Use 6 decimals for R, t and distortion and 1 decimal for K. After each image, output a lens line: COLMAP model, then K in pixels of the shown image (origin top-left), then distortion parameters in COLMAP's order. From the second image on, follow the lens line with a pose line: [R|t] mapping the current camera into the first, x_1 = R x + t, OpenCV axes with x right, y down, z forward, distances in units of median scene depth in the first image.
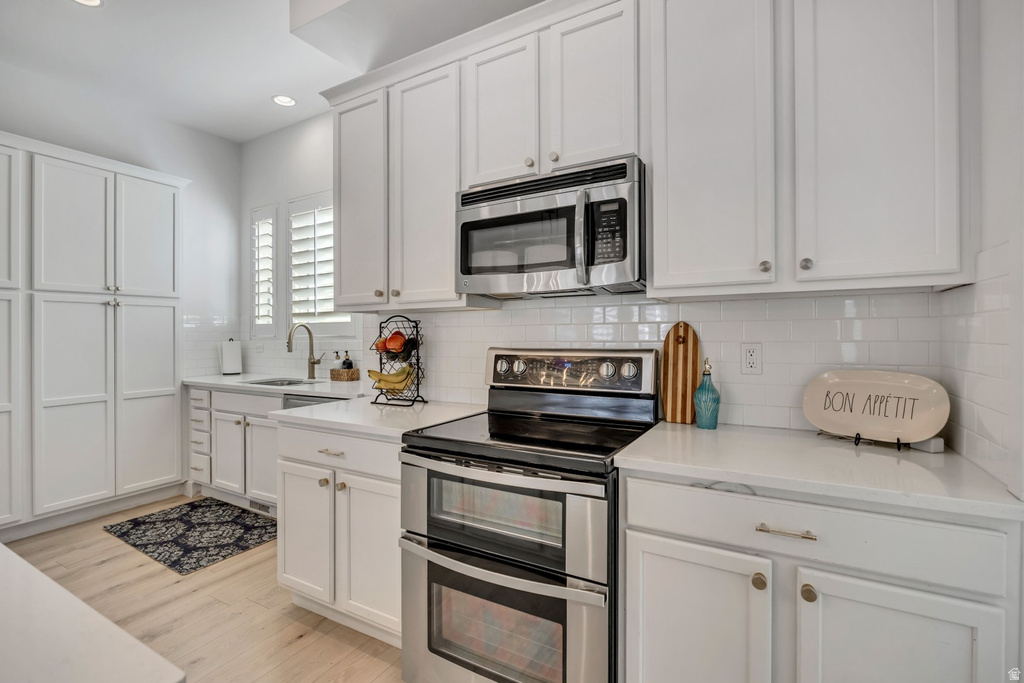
lens RADIAL K [[458.5, 0, 515.4], [0, 458.5, 337.2], [0, 0, 1]] dist [0.000382, -0.000292]
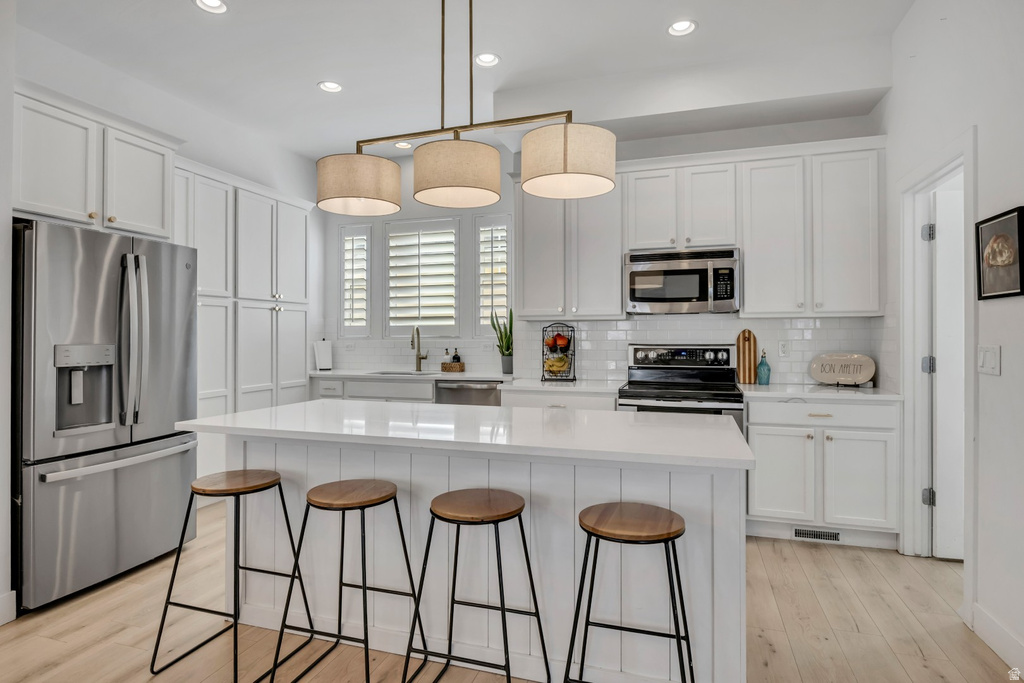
lens RADIAL K [[543.5, 0, 510.9], [0, 543.5, 335.1], [0, 0, 1]] dist [0.021804, 0.000950]
pose [[0.979464, 0.004631, 0.201568, -0.792360], [-0.003004, 0.999960, -0.008378, 0.008339], [-0.201599, 0.007600, 0.979439, -0.754998]]
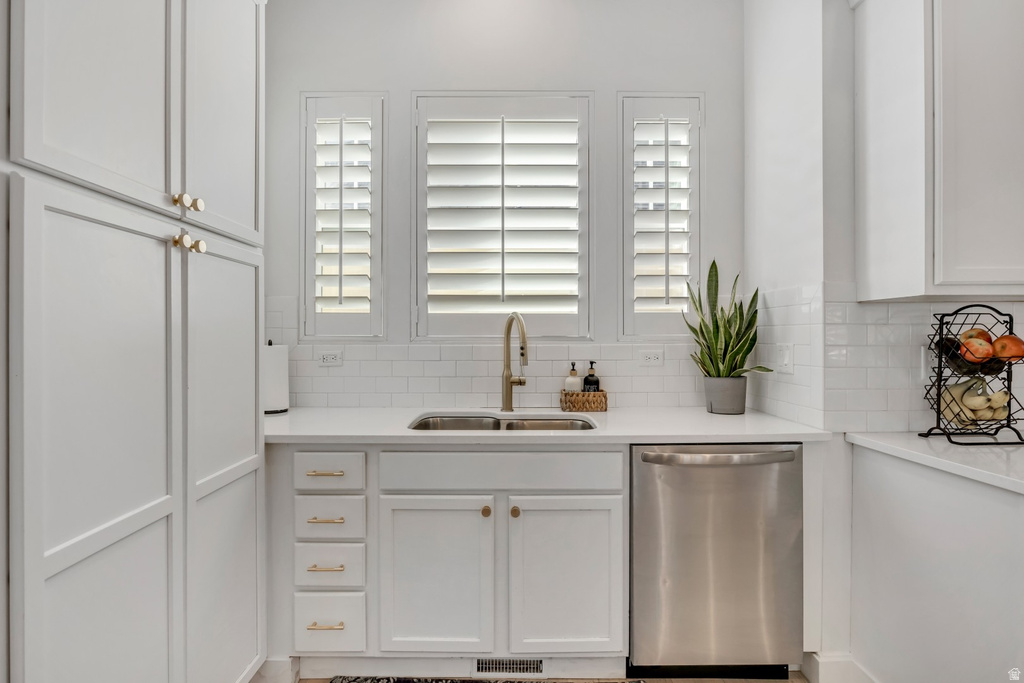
lens RADIAL K [[483.8, 0, 507.3], [0, 483.8, 339.9], [0, 0, 1]] dist [0.000973, -0.000480]
pose [[0.863496, 0.002749, 0.504348, -1.198298], [-0.002280, 0.999996, -0.001548, 0.004093], [-0.504350, 0.000186, 0.863499, 0.760146]]
